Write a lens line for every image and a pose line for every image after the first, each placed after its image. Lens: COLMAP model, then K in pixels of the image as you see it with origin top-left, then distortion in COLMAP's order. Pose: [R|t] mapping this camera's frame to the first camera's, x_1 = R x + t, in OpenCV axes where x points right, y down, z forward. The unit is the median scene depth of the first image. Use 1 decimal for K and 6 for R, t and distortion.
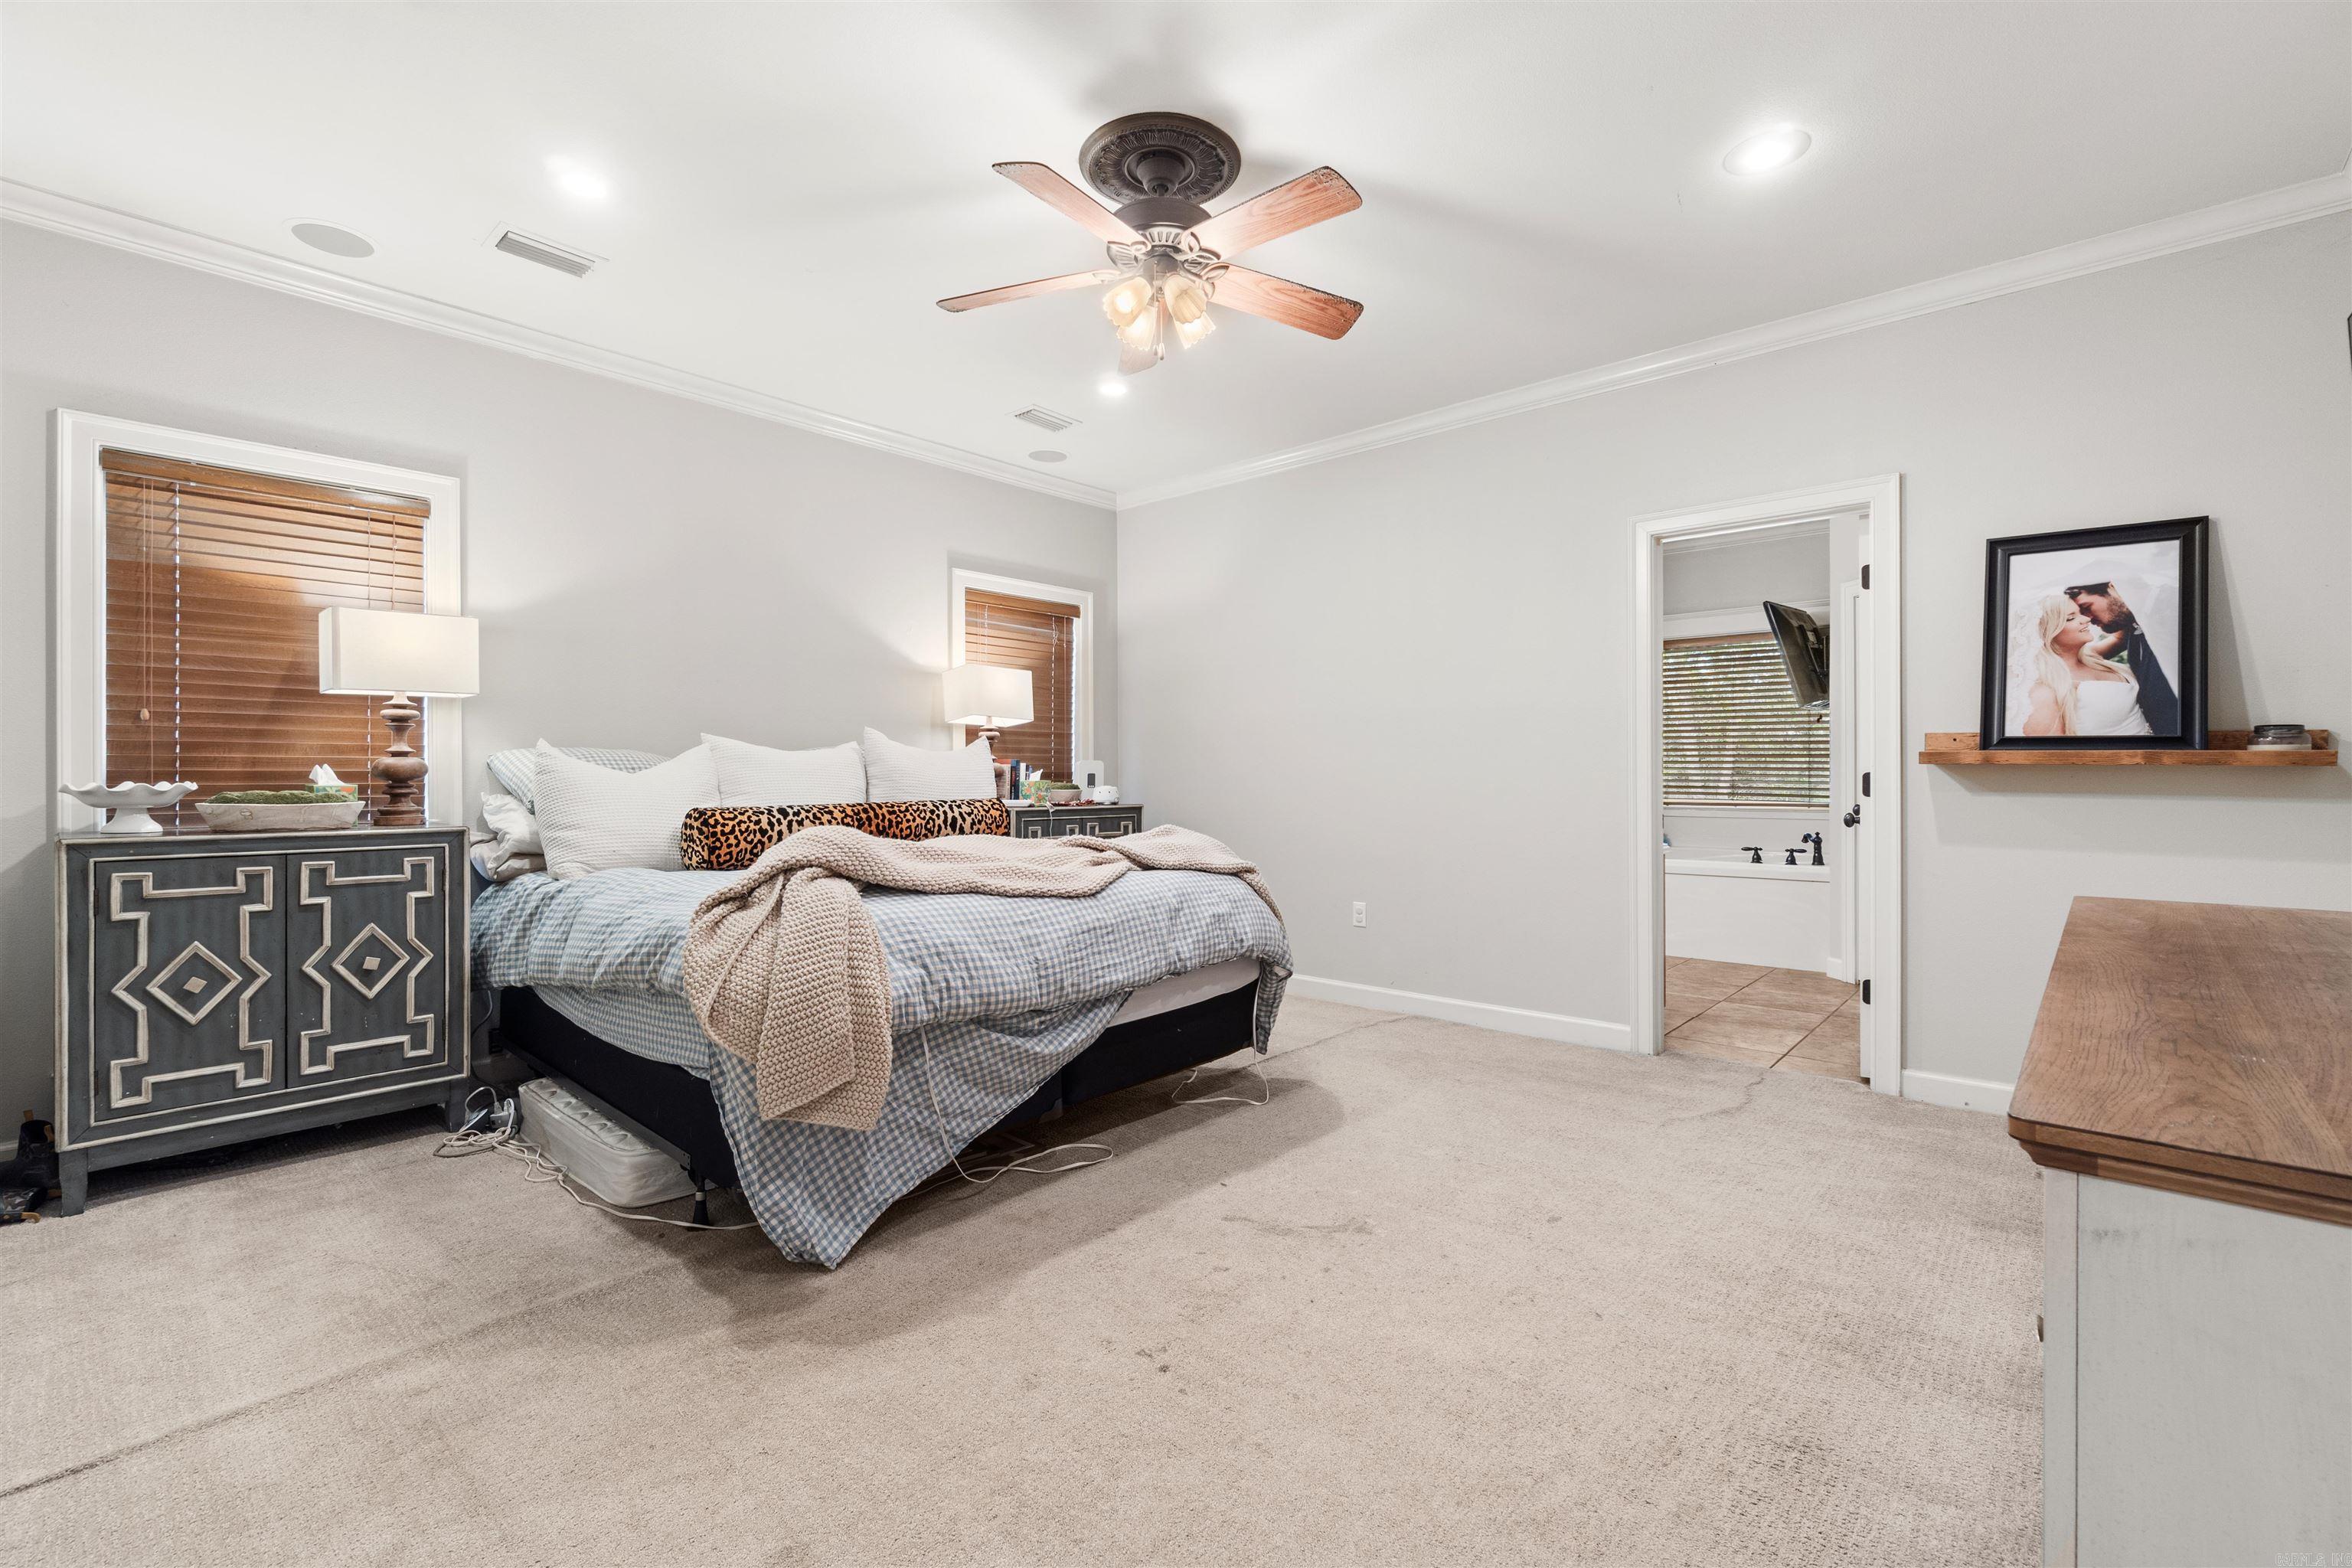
lens RADIAL K [[1024.2, 0, 1175.5], [0, 1024.2, 776.0], [0, 0, 1]] dist [-0.006529, 0.001197]
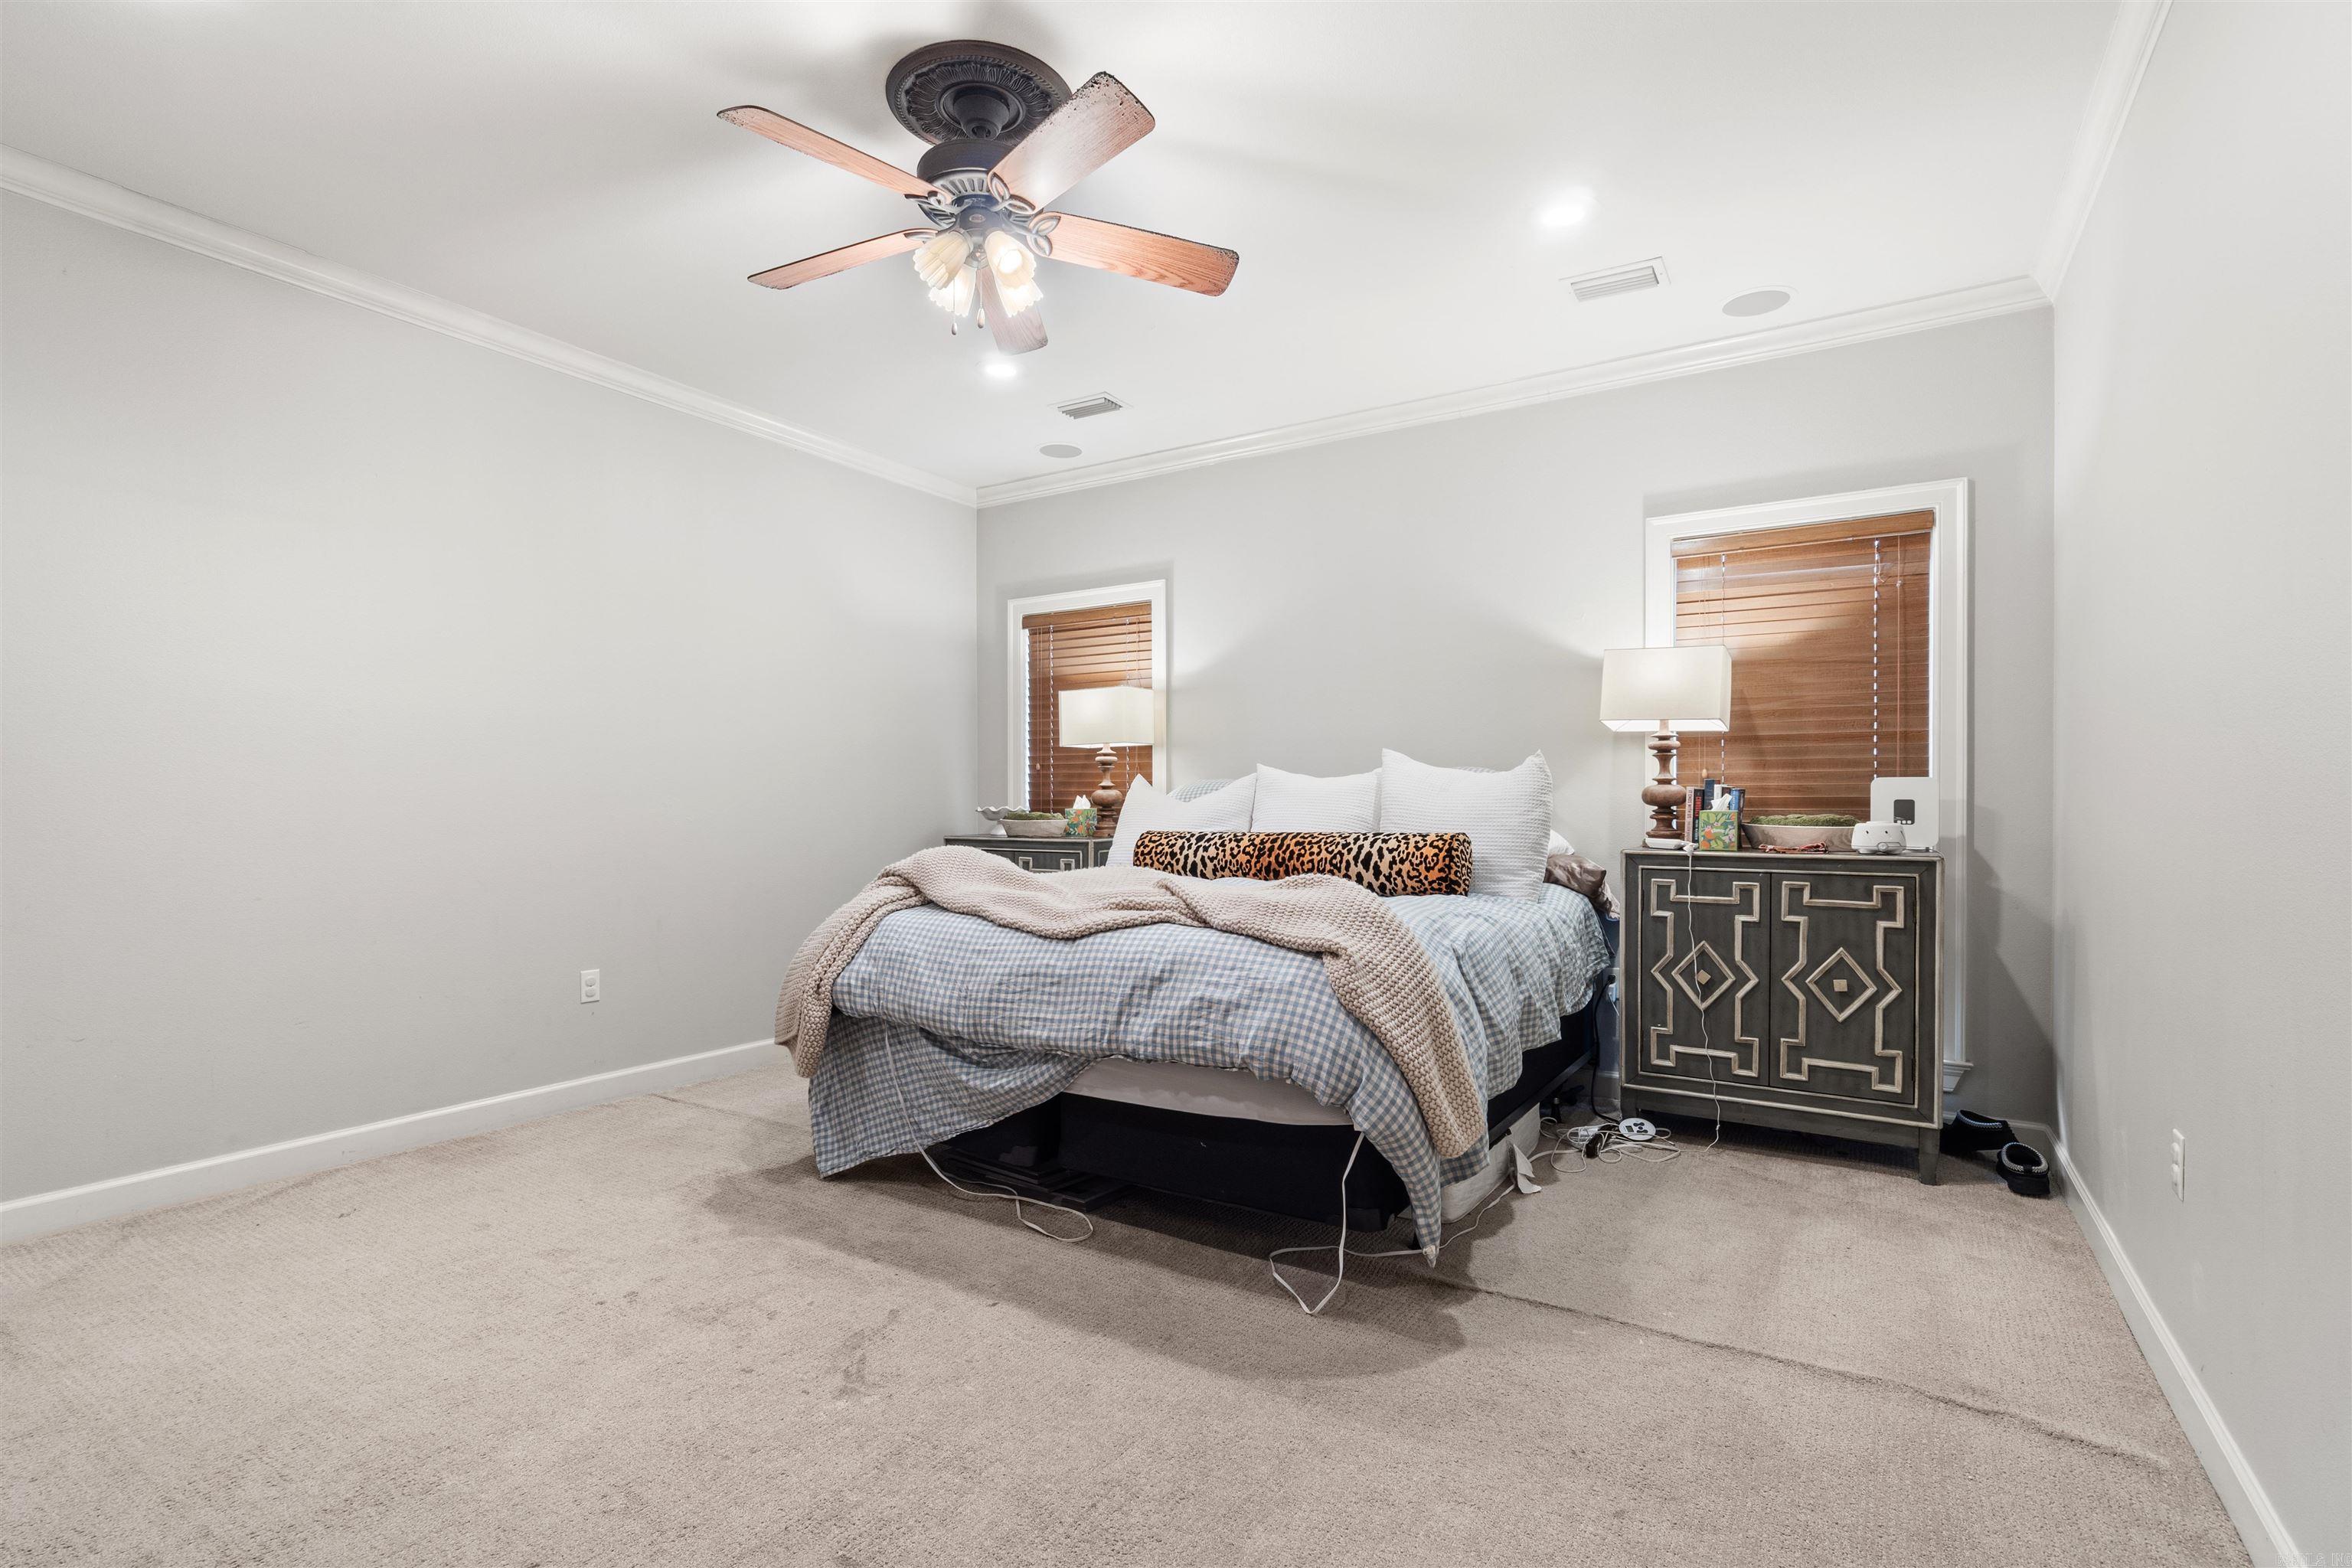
lens RADIAL K [[1096.7, 0, 1169.0], [0, 1096.7, 818.3], [0, 0, 1]] dist [-0.019994, -0.000003]
pose [[0.171615, 0.016254, -0.985030, 0.449820], [0.000744, 0.999861, 0.016629, -0.002233], [0.985164, -0.003586, 0.171579, 0.480979]]
